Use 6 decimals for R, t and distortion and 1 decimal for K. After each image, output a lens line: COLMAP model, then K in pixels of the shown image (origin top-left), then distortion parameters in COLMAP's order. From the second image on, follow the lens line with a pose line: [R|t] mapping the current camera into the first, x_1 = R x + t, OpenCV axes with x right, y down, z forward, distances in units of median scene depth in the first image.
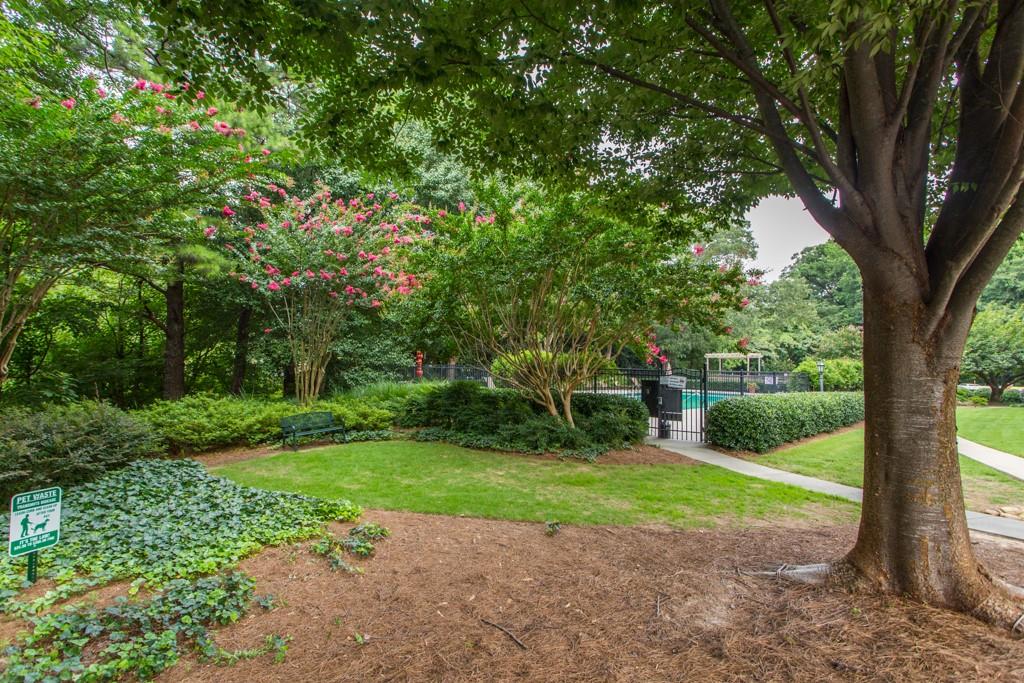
lens RADIAL K [[506.0, 0, 512.0], [0, 506.0, 341.5], [0, 0, 1]] dist [0.000739, 0.000059]
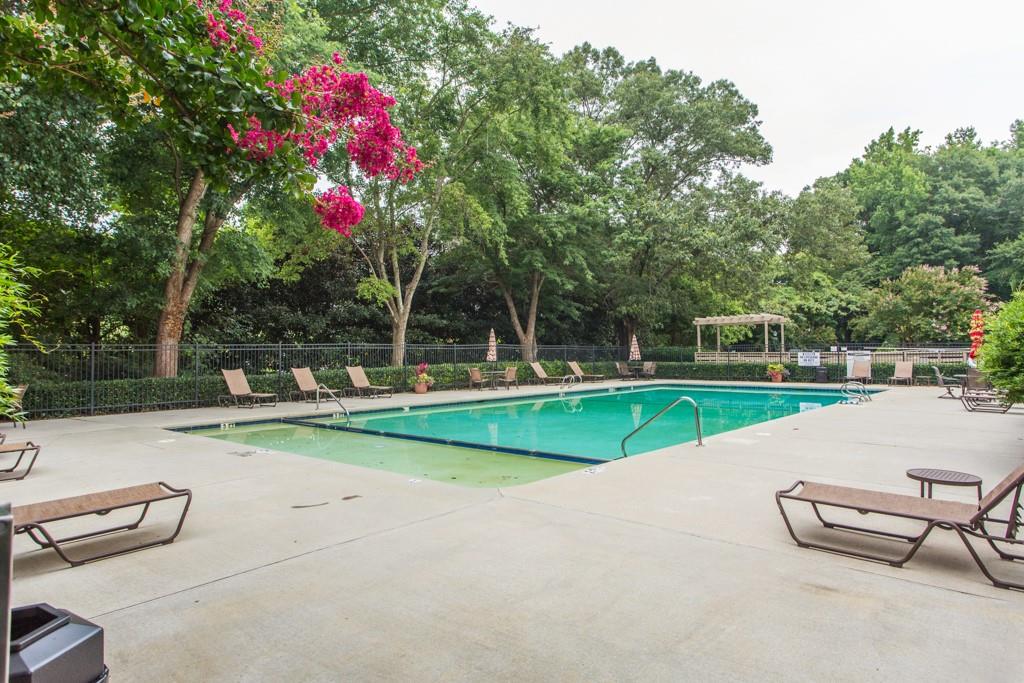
lens RADIAL K [[596.9, 0, 512.0], [0, 596.9, 341.5], [0, 0, 1]] dist [-0.000985, -0.000111]
pose [[0.996114, -0.031500, 0.082245, 0.078893], [0.029558, 0.999257, 0.024724, 0.020158], [-0.082963, -0.022197, 0.996305, 0.229318]]
